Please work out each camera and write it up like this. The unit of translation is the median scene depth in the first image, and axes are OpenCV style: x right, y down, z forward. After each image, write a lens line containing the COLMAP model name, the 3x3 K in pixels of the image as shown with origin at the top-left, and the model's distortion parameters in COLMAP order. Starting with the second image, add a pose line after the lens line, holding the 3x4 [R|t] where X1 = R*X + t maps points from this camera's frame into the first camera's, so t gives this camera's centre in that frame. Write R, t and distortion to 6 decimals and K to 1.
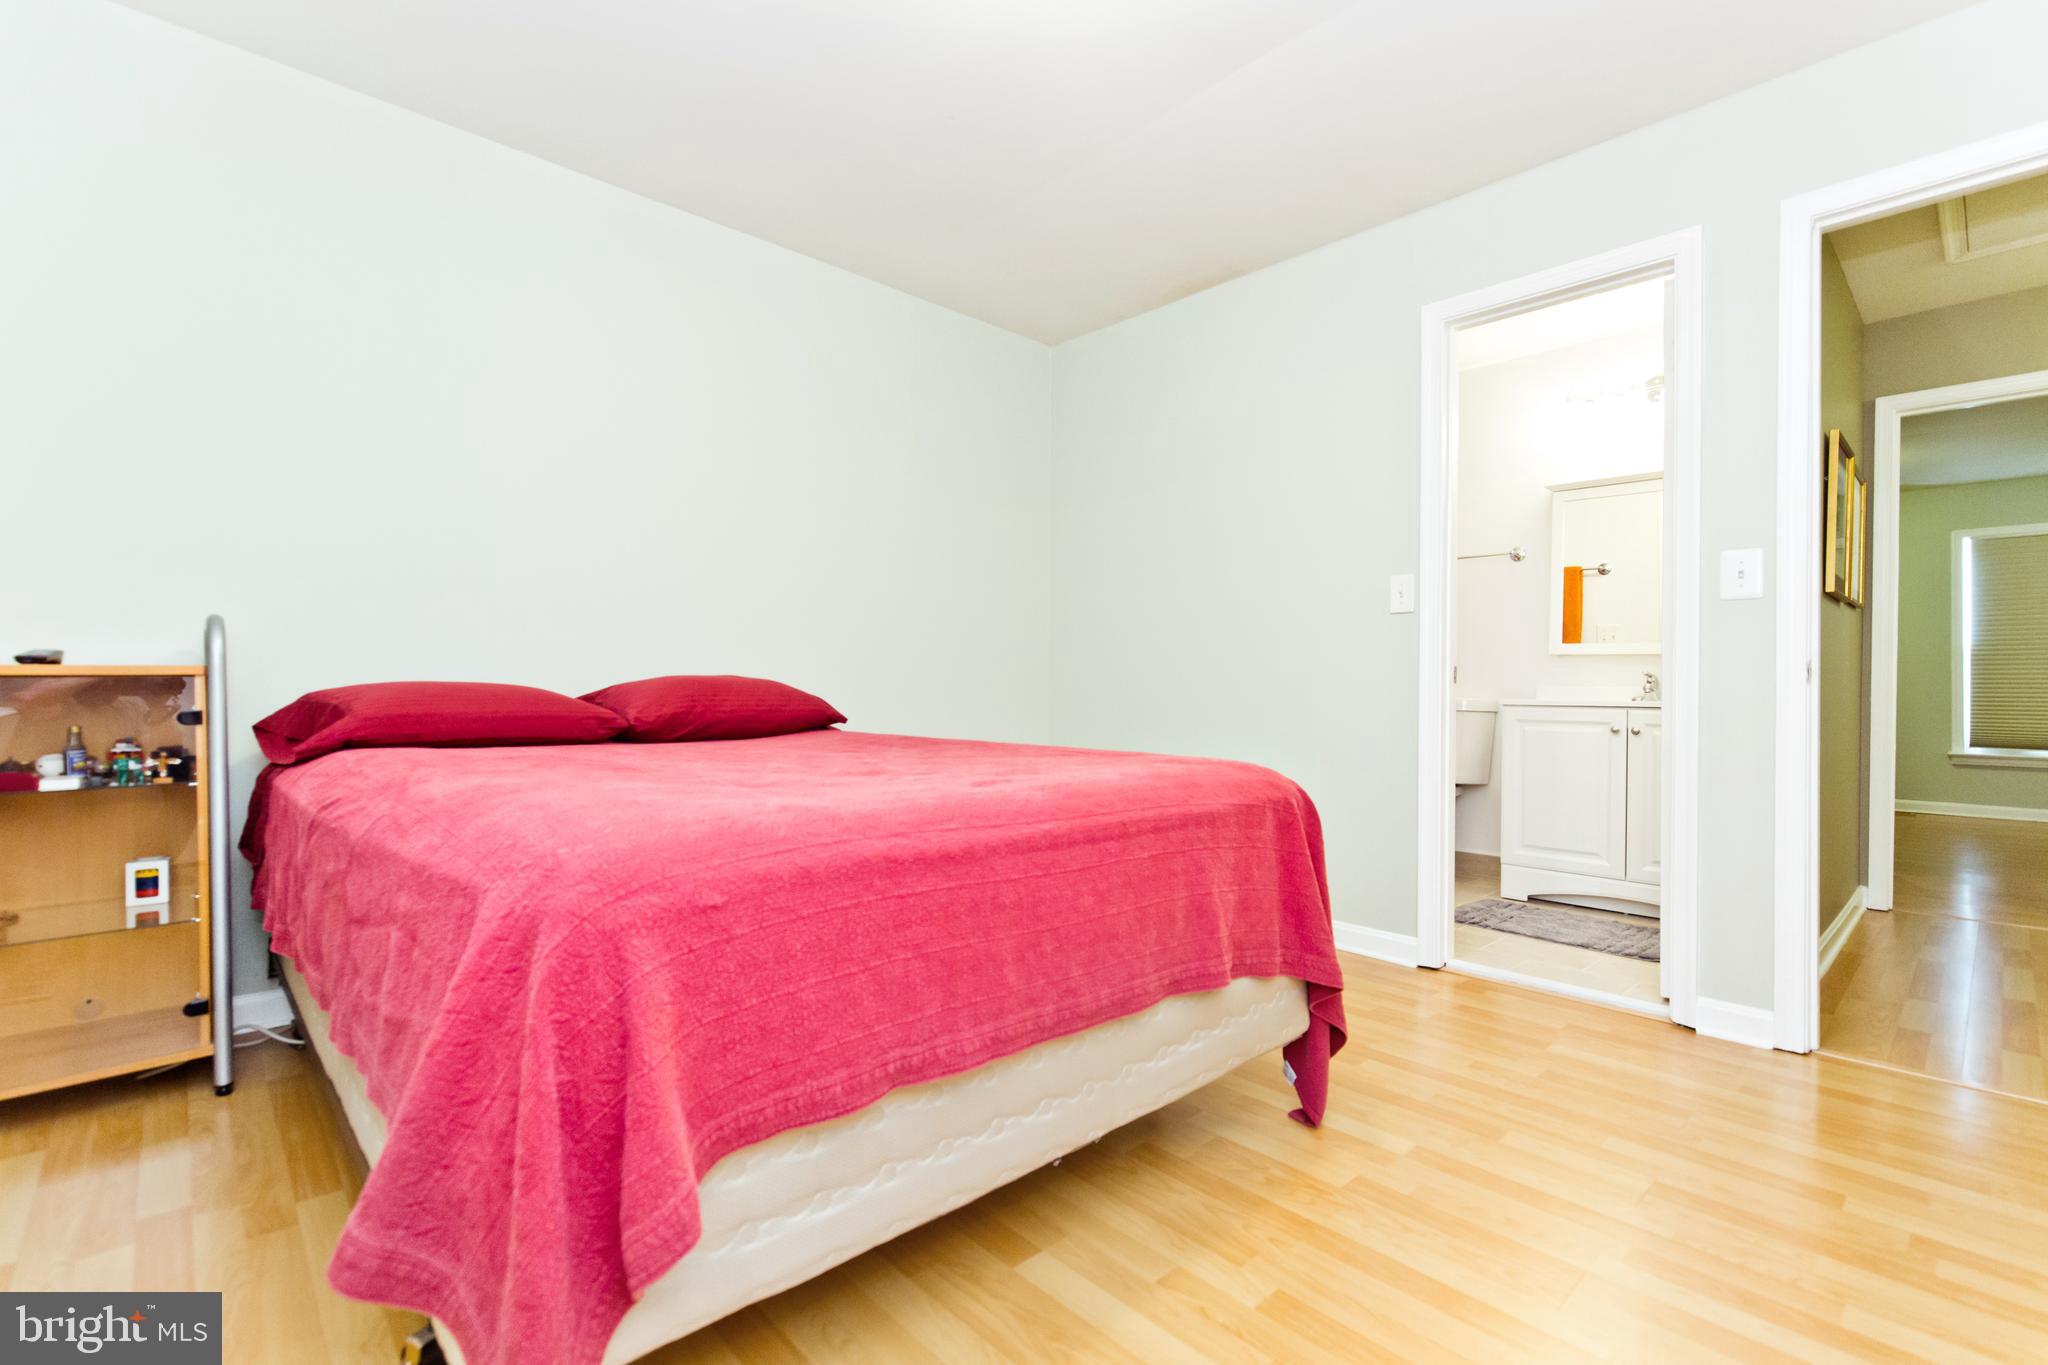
lens RADIAL K [[921.4, 0, 1022.9], [0, 921.4, 681.0], [0, 0, 1]] dist [0.004152, -0.000691]
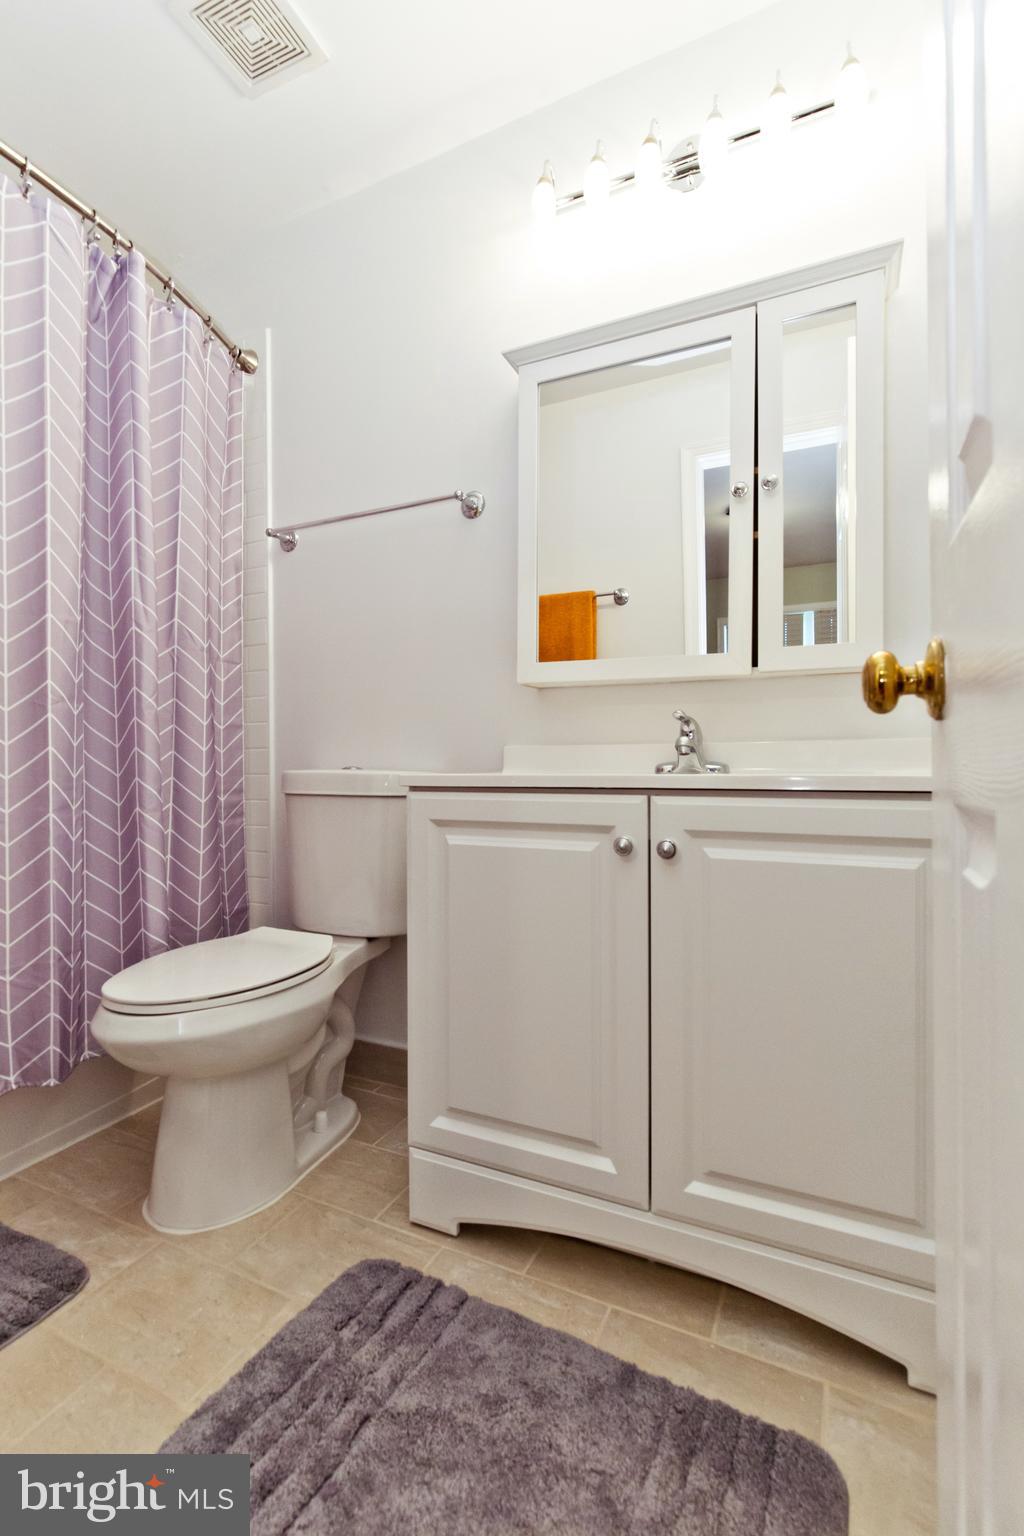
lens RADIAL K [[691.0, 0, 510.2], [0, 691.0, 758.0], [0, 0, 1]] dist [0.004152, -0.000691]
pose [[0.927903, -0.004010, 0.372801, 0.428490], [0.006262, 0.999969, -0.004830, 0.013085], [-0.372770, 0.006816, 0.927899, 0.654355]]
